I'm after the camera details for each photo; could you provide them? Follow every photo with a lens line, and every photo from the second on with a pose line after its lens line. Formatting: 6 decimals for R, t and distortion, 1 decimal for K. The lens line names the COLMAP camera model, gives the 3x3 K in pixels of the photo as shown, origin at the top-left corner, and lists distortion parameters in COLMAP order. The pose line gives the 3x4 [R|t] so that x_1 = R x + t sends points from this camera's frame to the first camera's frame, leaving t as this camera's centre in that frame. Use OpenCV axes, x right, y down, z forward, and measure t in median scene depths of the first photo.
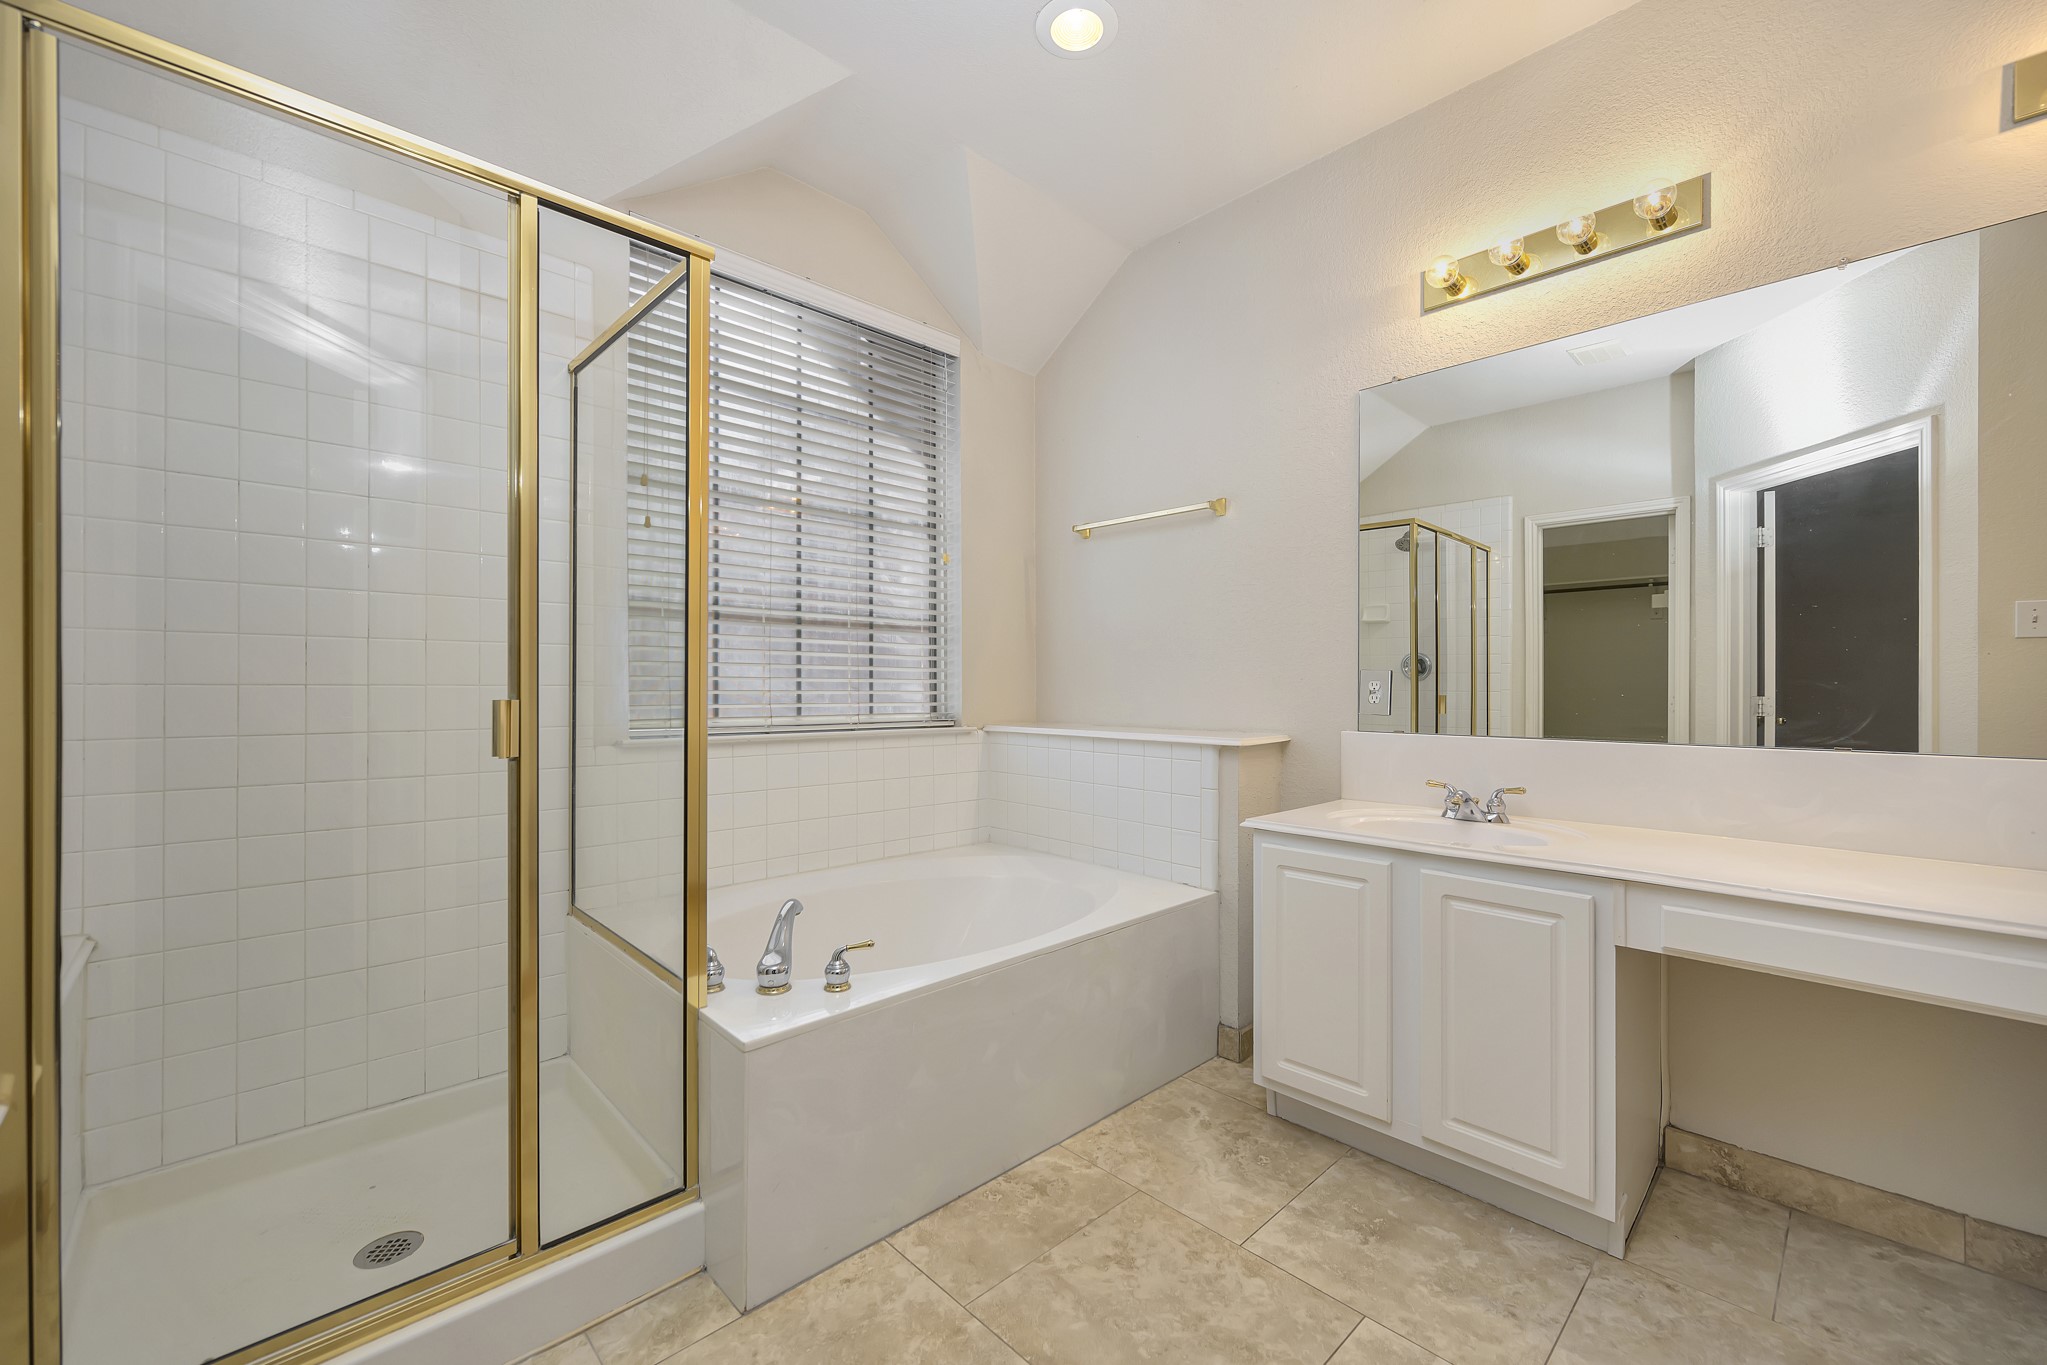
lens RADIAL K [[825.3, 0, 1031.8], [0, 825.3, 682.7], [0, 0, 1]] dist [-0.001185, 0.000771]
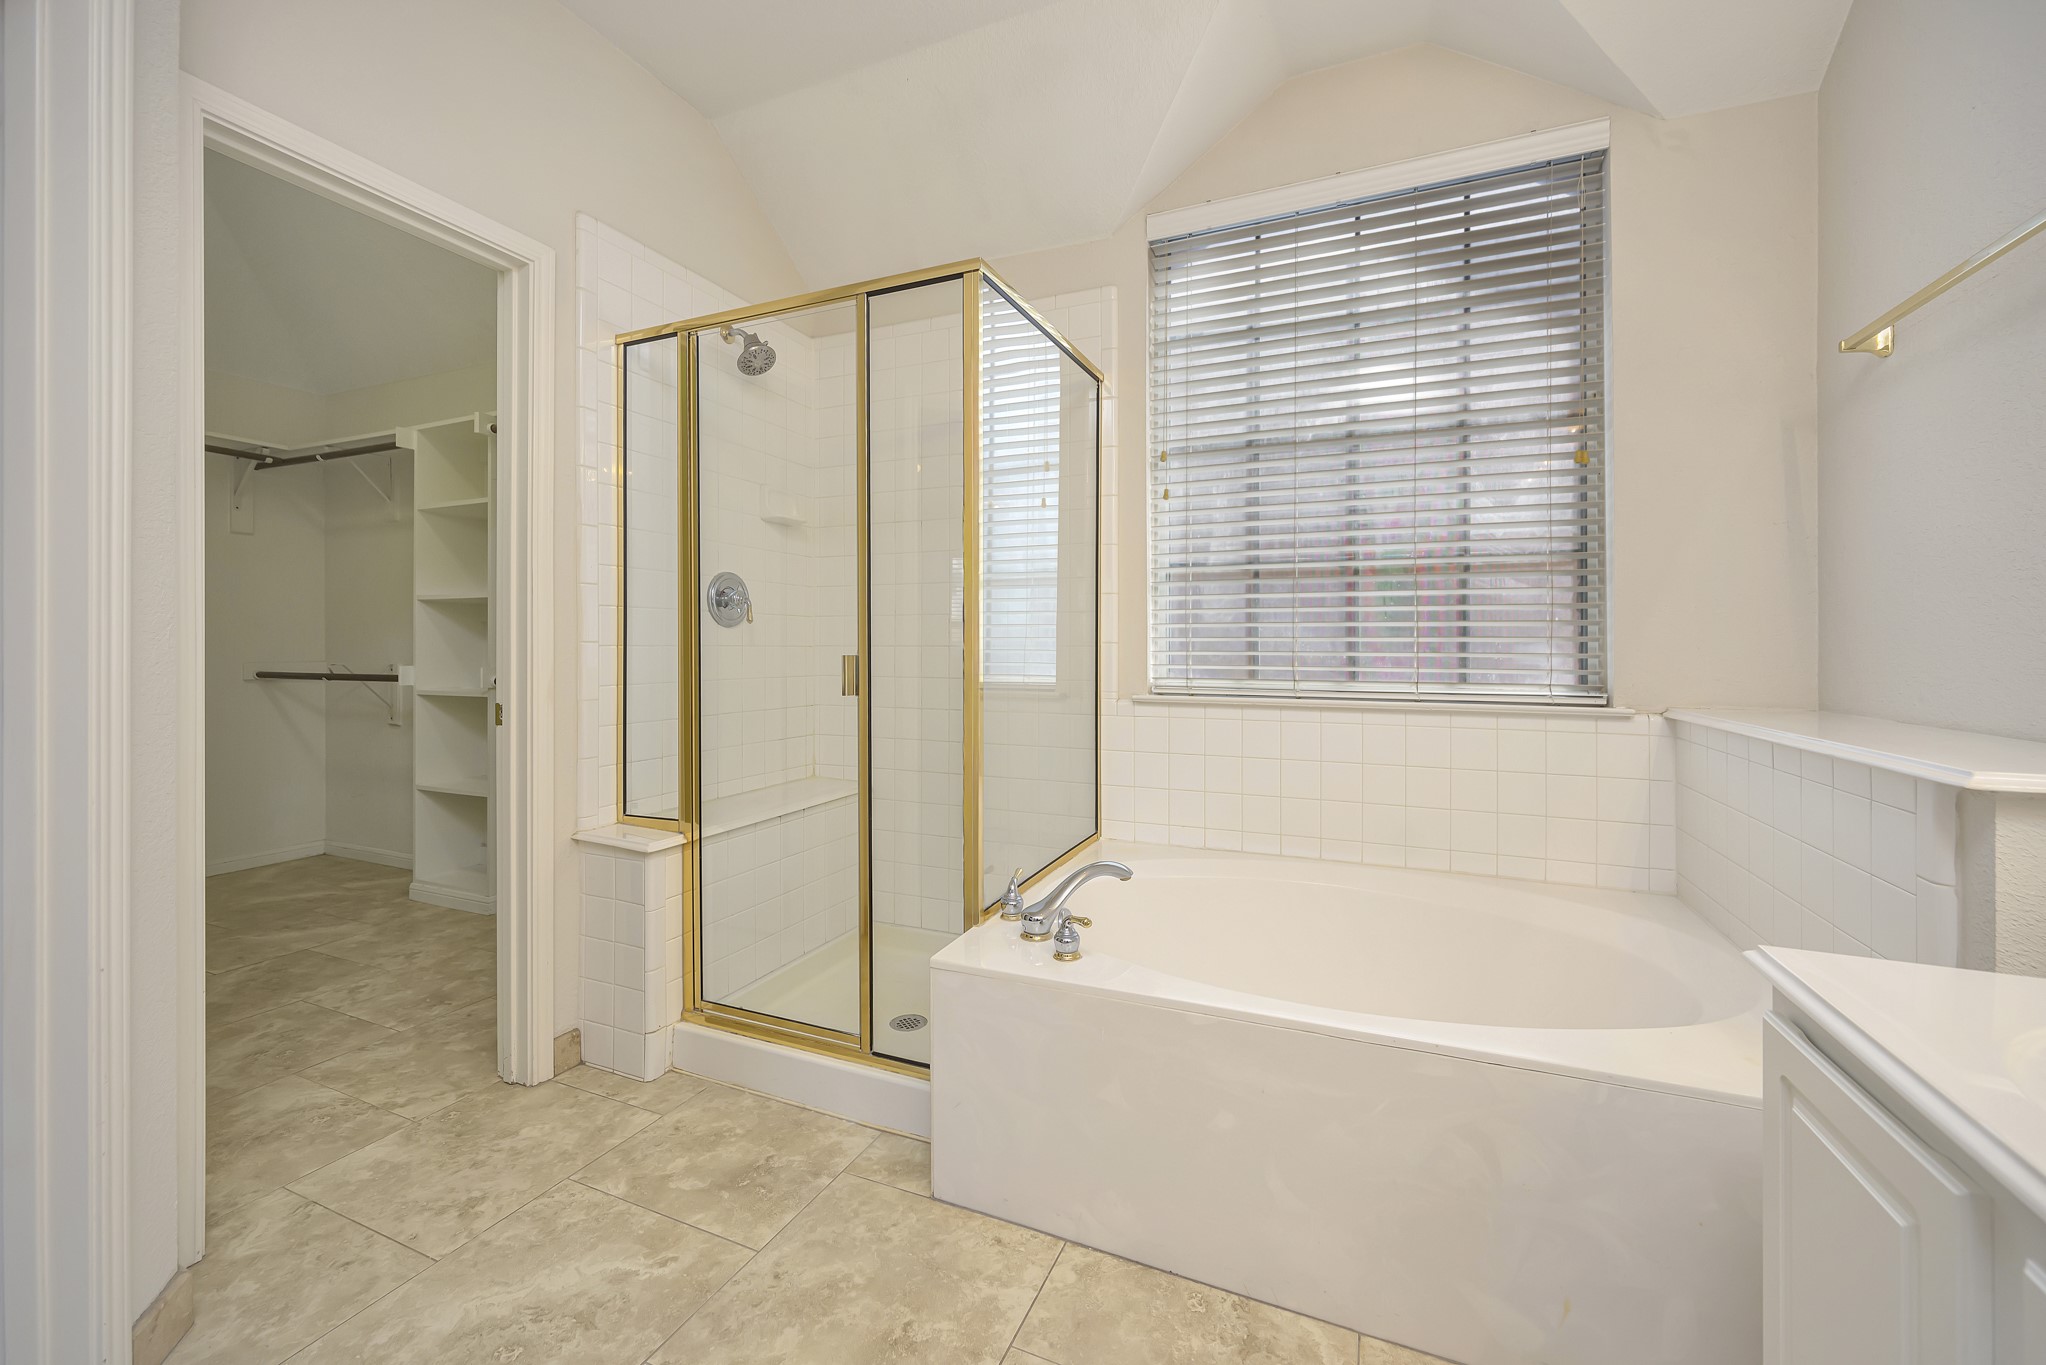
lens RADIAL K [[824.9, 0, 1035.4], [0, 824.9, 651.0], [0, 0, 1]] dist [-0.001185, 0.000771]
pose [[0.381331, 0.002679, -0.924435, 0.386404], [0.002547, 0.999989, 0.003949, 0.004366], [0.924435, -0.003861, 0.381320, 0.359505]]
